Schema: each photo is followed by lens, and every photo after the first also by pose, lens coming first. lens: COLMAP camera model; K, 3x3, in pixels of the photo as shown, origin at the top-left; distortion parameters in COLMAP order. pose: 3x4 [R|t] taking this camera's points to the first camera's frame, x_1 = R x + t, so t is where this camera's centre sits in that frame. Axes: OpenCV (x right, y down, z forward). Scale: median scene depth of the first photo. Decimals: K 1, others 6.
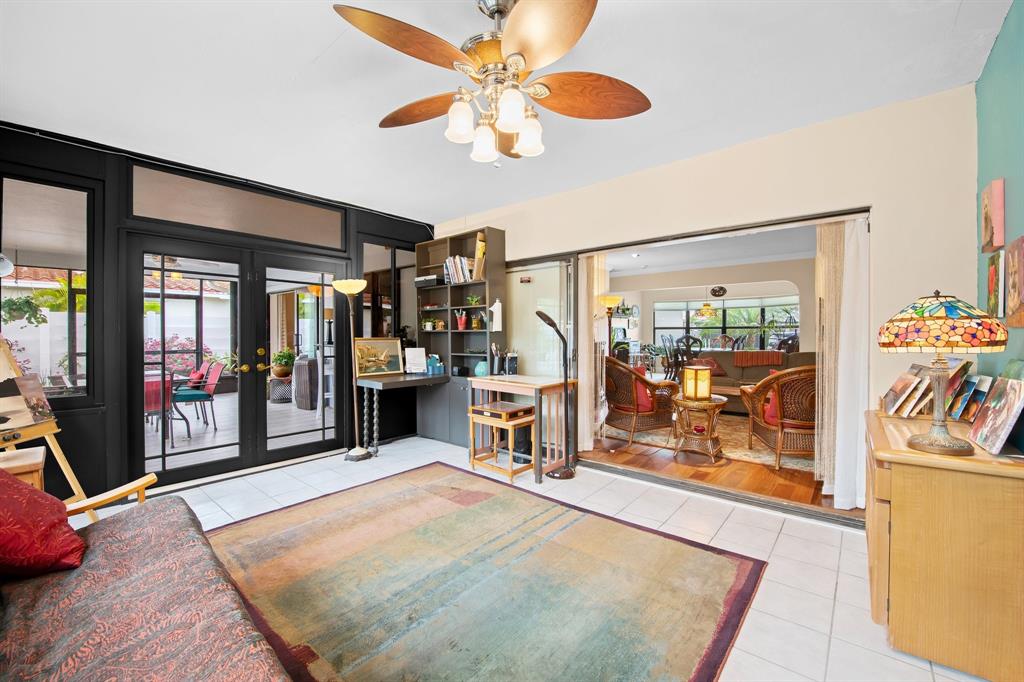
lens RADIAL K [[415.3, 0, 512.0], [0, 415.3, 341.0], [0, 0, 1]] dist [-0.003098, -0.000580]
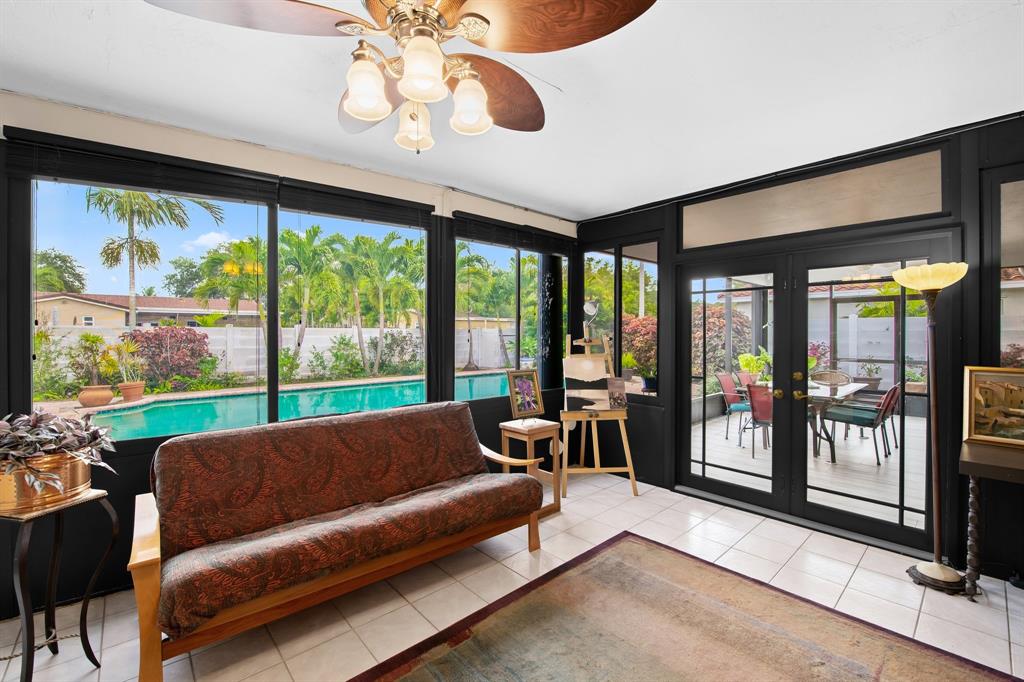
lens RADIAL K [[432.6, 0, 513.8], [0, 432.6, 337.7], [0, 0, 1]] dist [-0.020594, -0.000013]
pose [[-0.133133, 0.010667, -0.991041, 0.335054], [-0.015864, 0.999791, 0.012892, -0.057624], [0.990971, 0.017438, -0.132936, 0.642658]]
